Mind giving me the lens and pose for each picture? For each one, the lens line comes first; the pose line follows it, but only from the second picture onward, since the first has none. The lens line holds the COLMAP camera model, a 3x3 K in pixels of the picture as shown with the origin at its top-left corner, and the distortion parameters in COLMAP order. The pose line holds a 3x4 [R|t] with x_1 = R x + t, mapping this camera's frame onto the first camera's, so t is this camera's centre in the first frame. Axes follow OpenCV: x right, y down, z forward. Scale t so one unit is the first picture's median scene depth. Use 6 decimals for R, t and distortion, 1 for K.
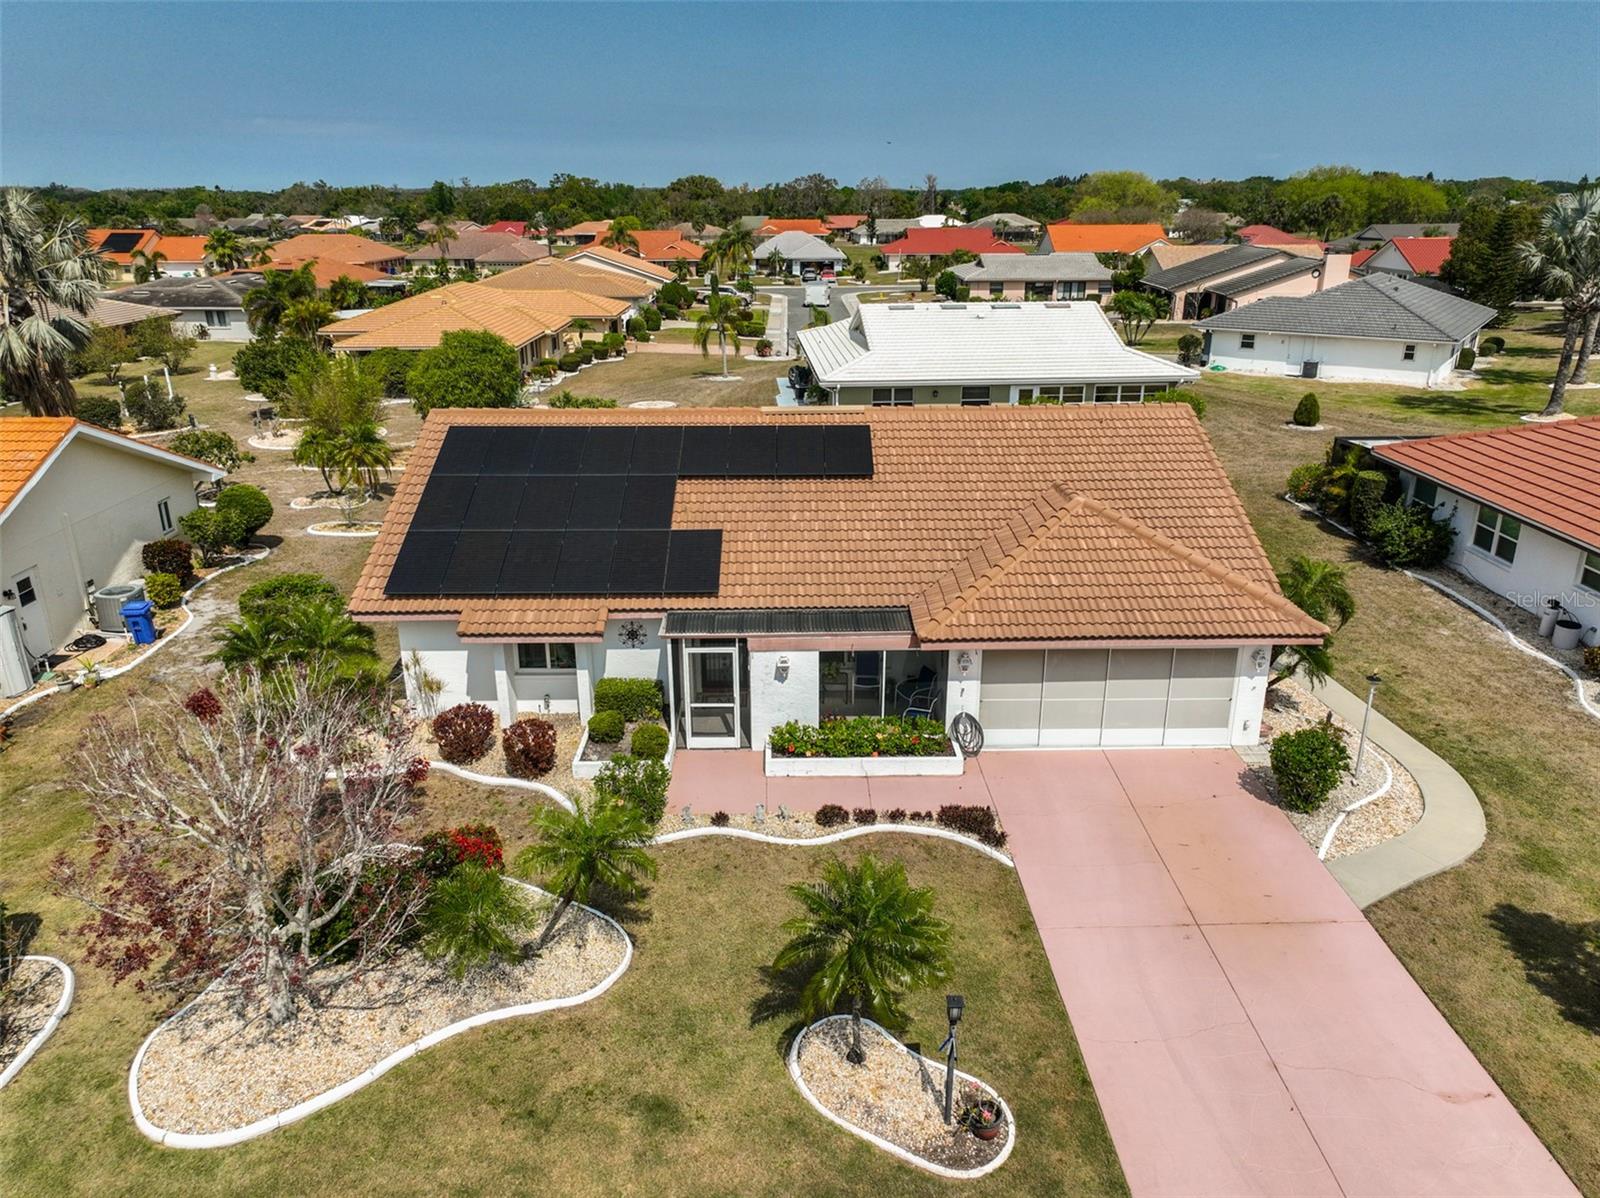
lens RADIAL K [[1115.1, 0, 805.4], [0, 1115.1, 605.7], [0, 0, 1]] dist [0.004491, 0.009822]
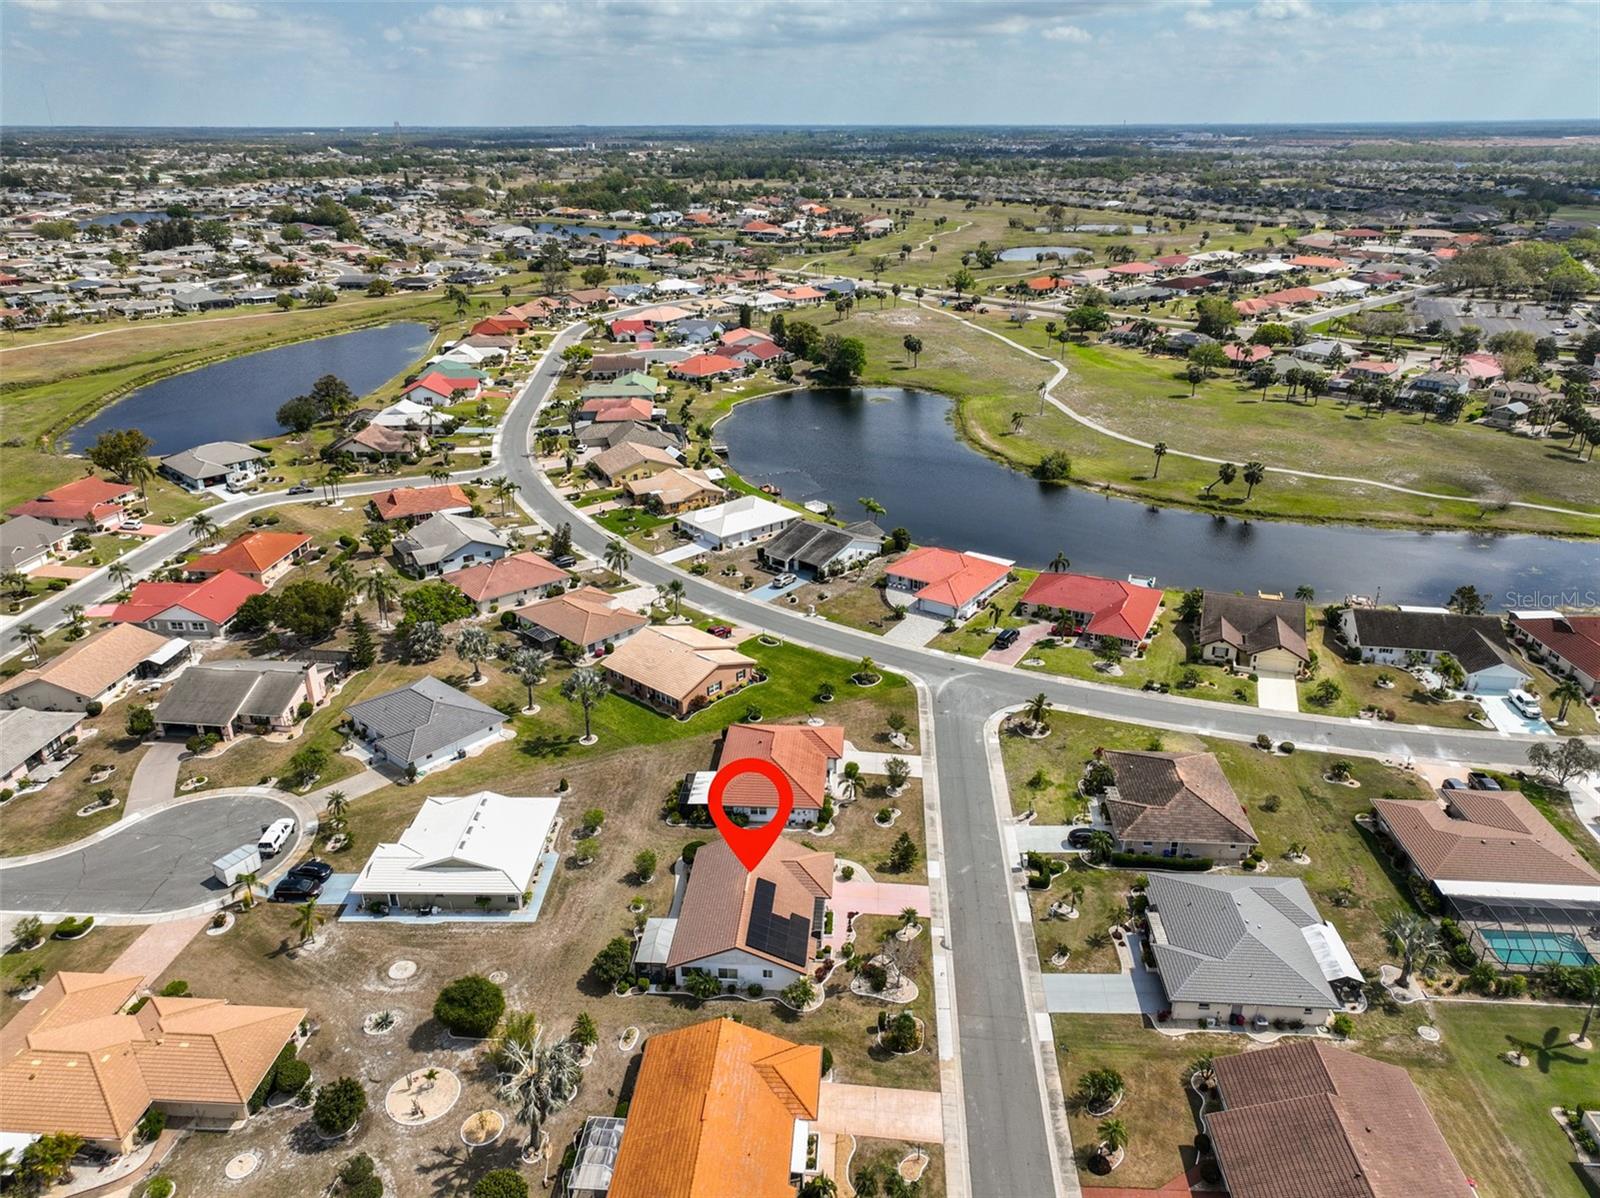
lens RADIAL K [[1115.1, 0, 805.4], [0, 1115.1, 605.7], [0, 0, 1]] dist [0.004491, 0.009822]
pose [[0.081721, -0.392809, 0.915982, -4.010022], [0.347856, 0.872502, 0.343128, -2.893857], [-0.933980, 0.290589, 0.207943, -0.404909]]
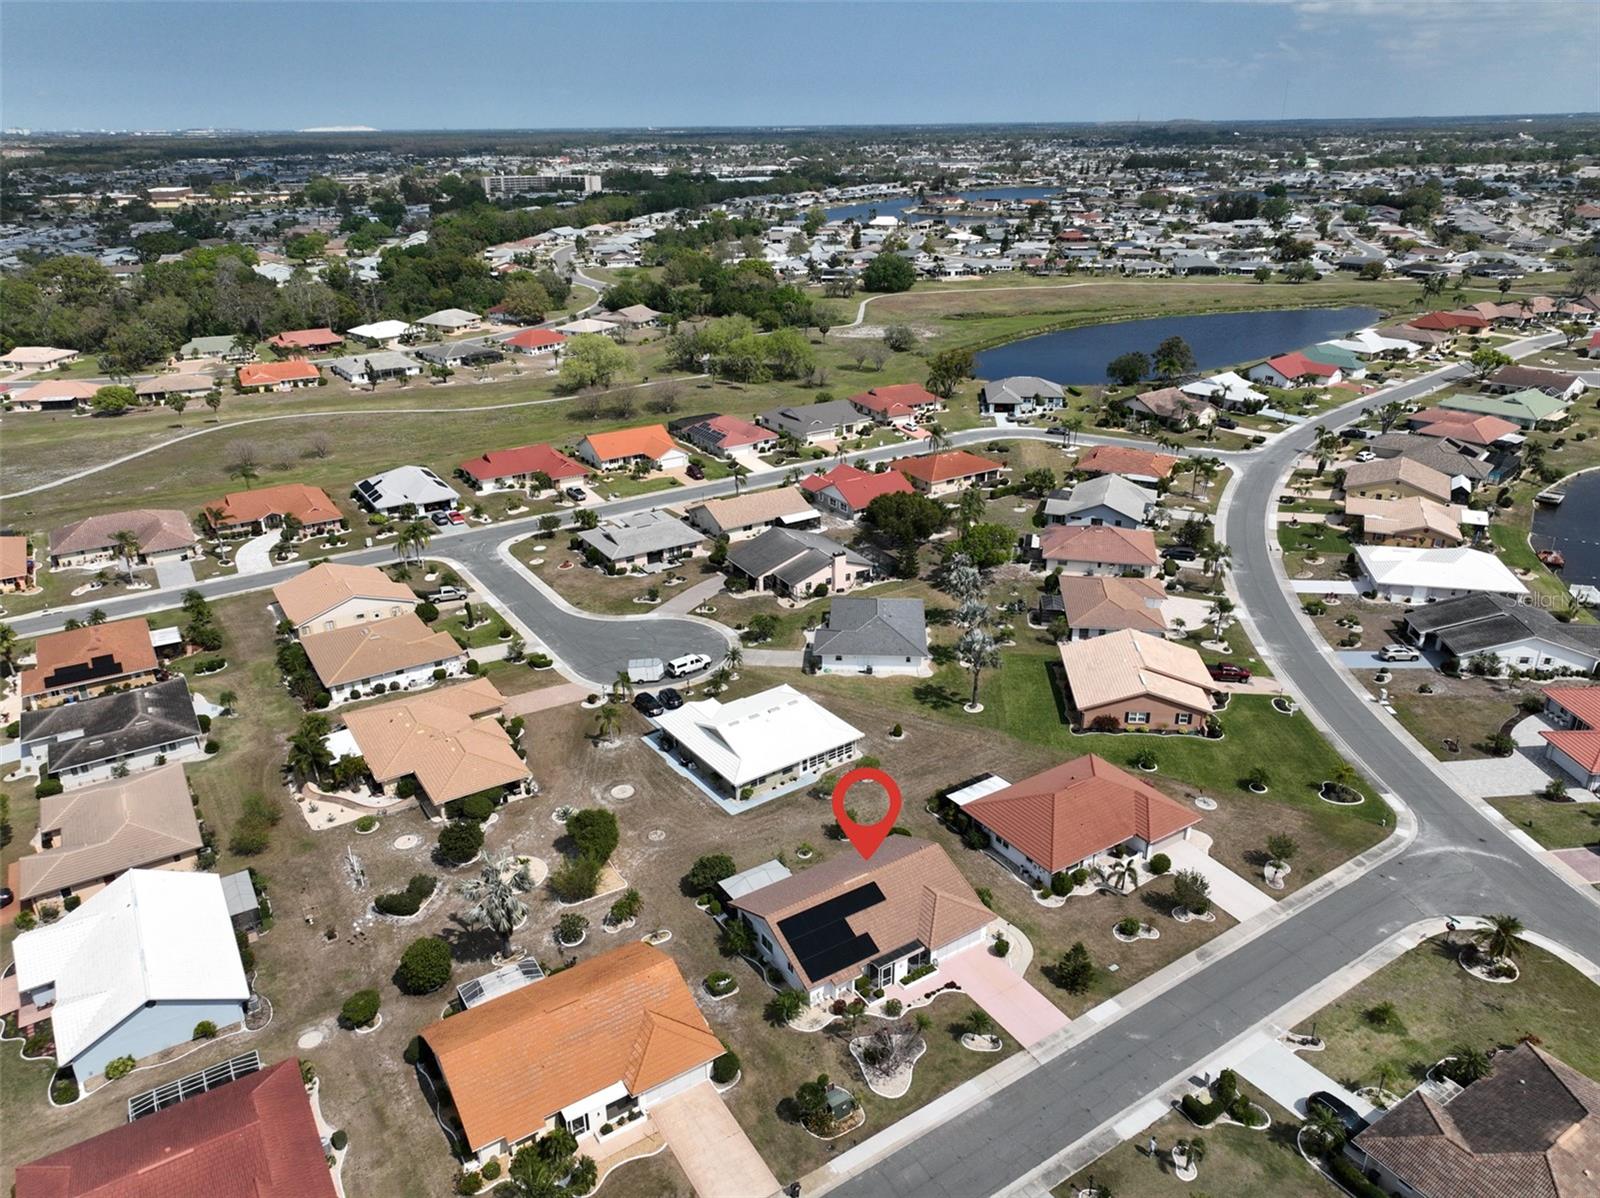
lens RADIAL K [[1115.1, 0, 805.4], [0, 1115.1, 605.7], [0, 0, 1]] dist [0.004491, 0.009822]
pose [[0.847771, -0.215859, 0.484448, -2.043279], [0.191169, 0.976396, 0.100520, -1.737590], [-0.494711, 0.007394, 0.869026, -2.485455]]
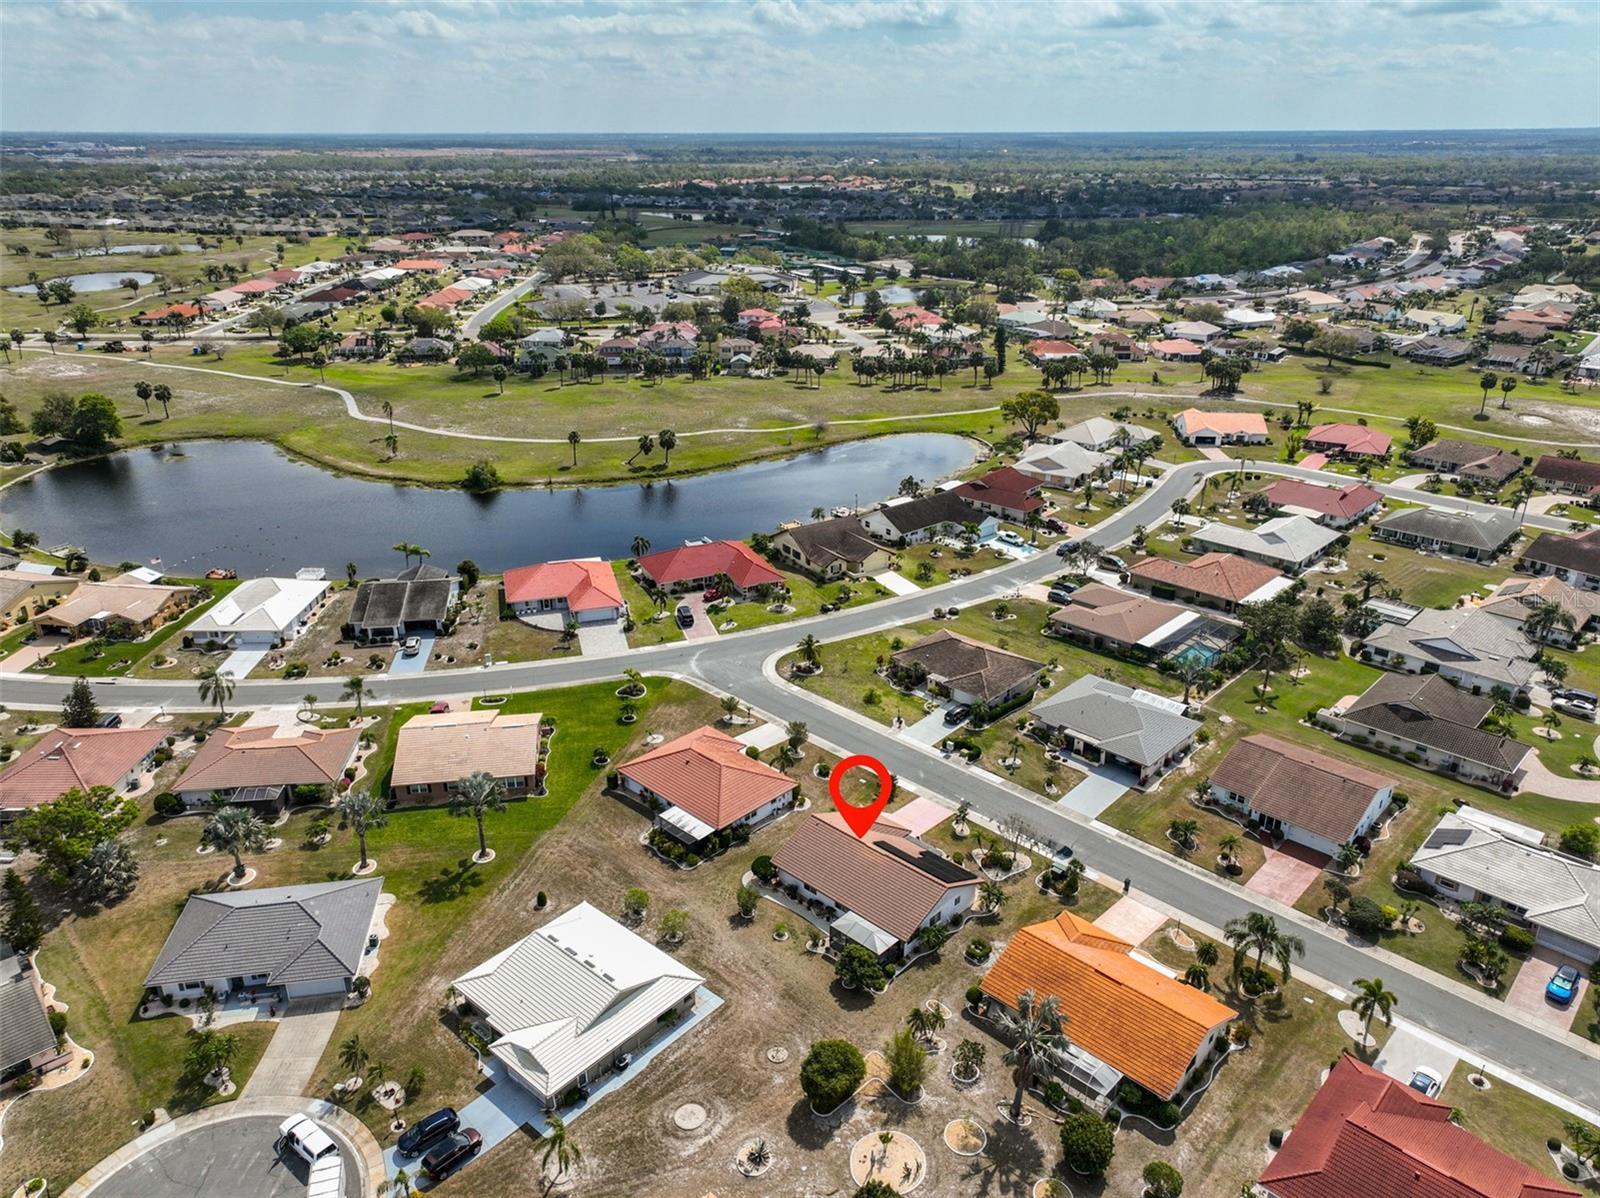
lens RADIAL K [[1115.1, 0, 805.4], [0, 1115.1, 605.7], [0, 0, 1]] dist [0.004491, 0.009822]
pose [[-0.713211, -0.270605, 0.646609, -2.814308], [0.245514, 0.767600, 0.592042, -4.249102], [-0.656546, 0.581002, -0.481023, 3.274955]]
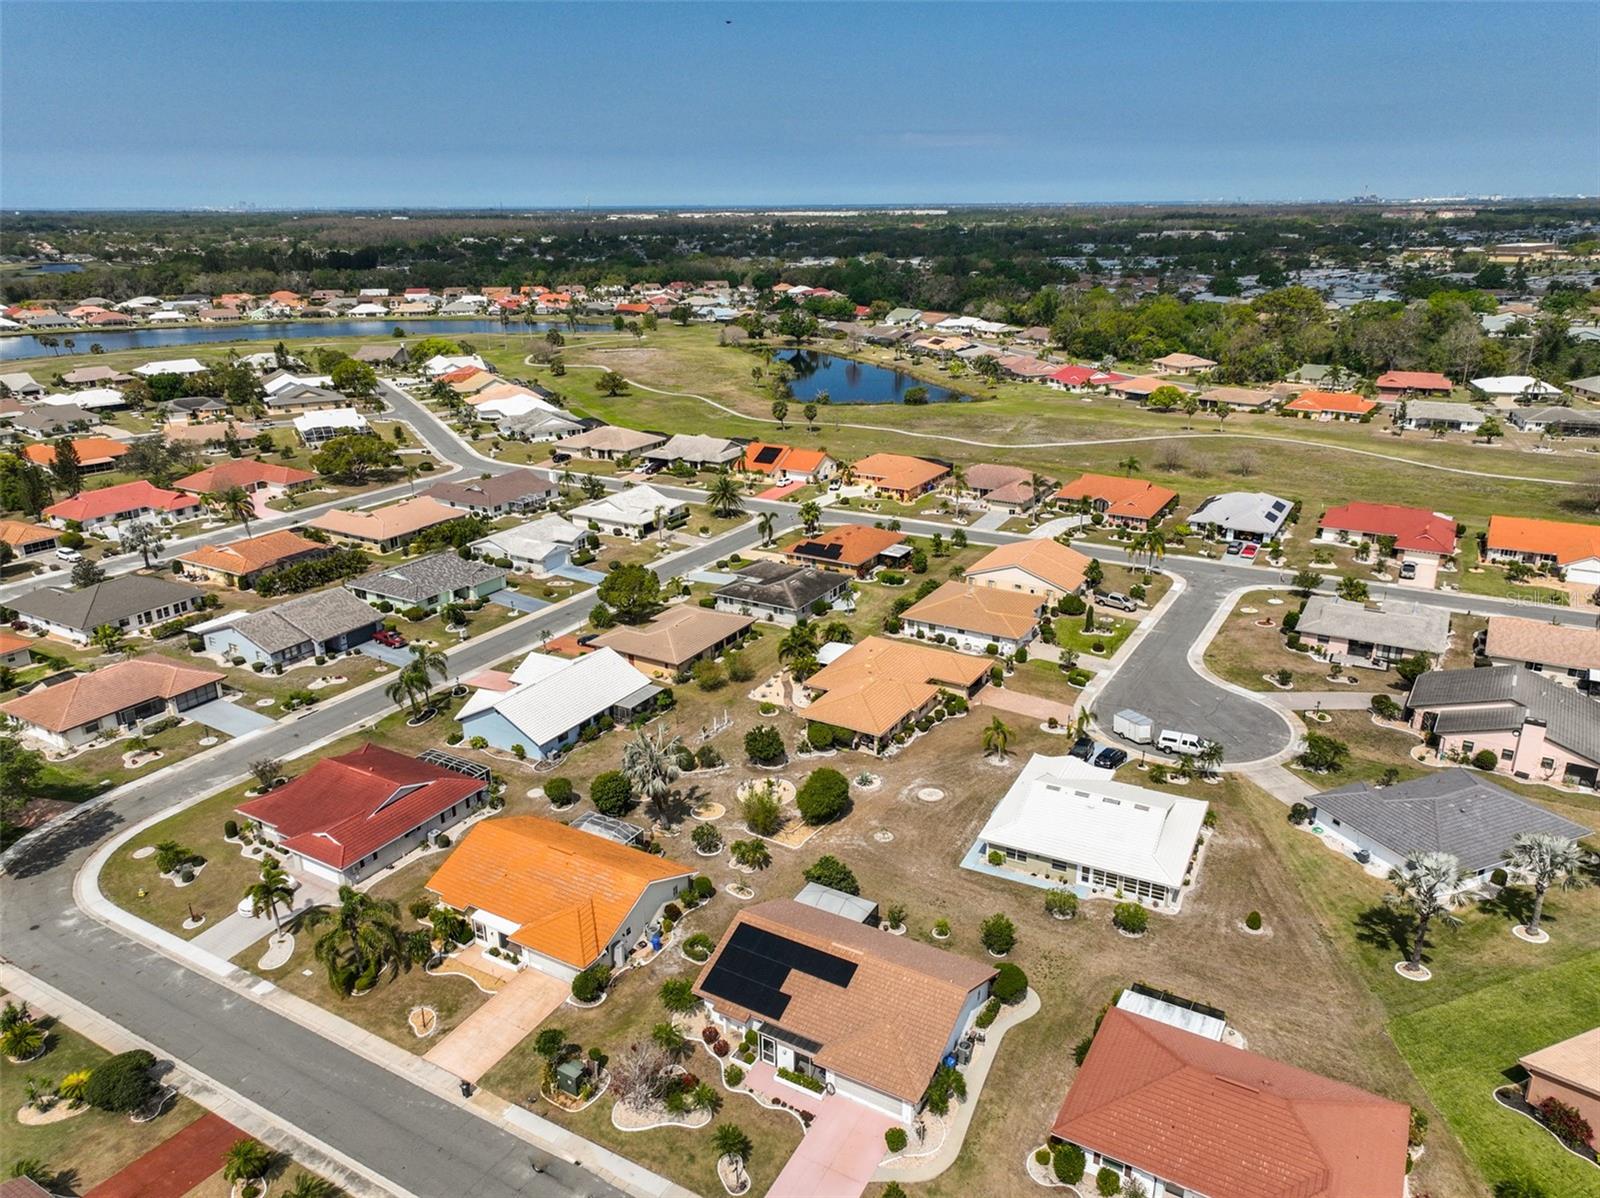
lens RADIAL K [[1115.1, 0, 805.4], [0, 1115.1, 605.7], [0, 0, 1]] dist [0.004491, 0.009822]
pose [[0.856921, 0.170904, -0.486290, 1.448693], [-0.173294, 0.984039, 0.040462, -1.424100], [0.485443, 0.049599, 0.872860, -2.034869]]
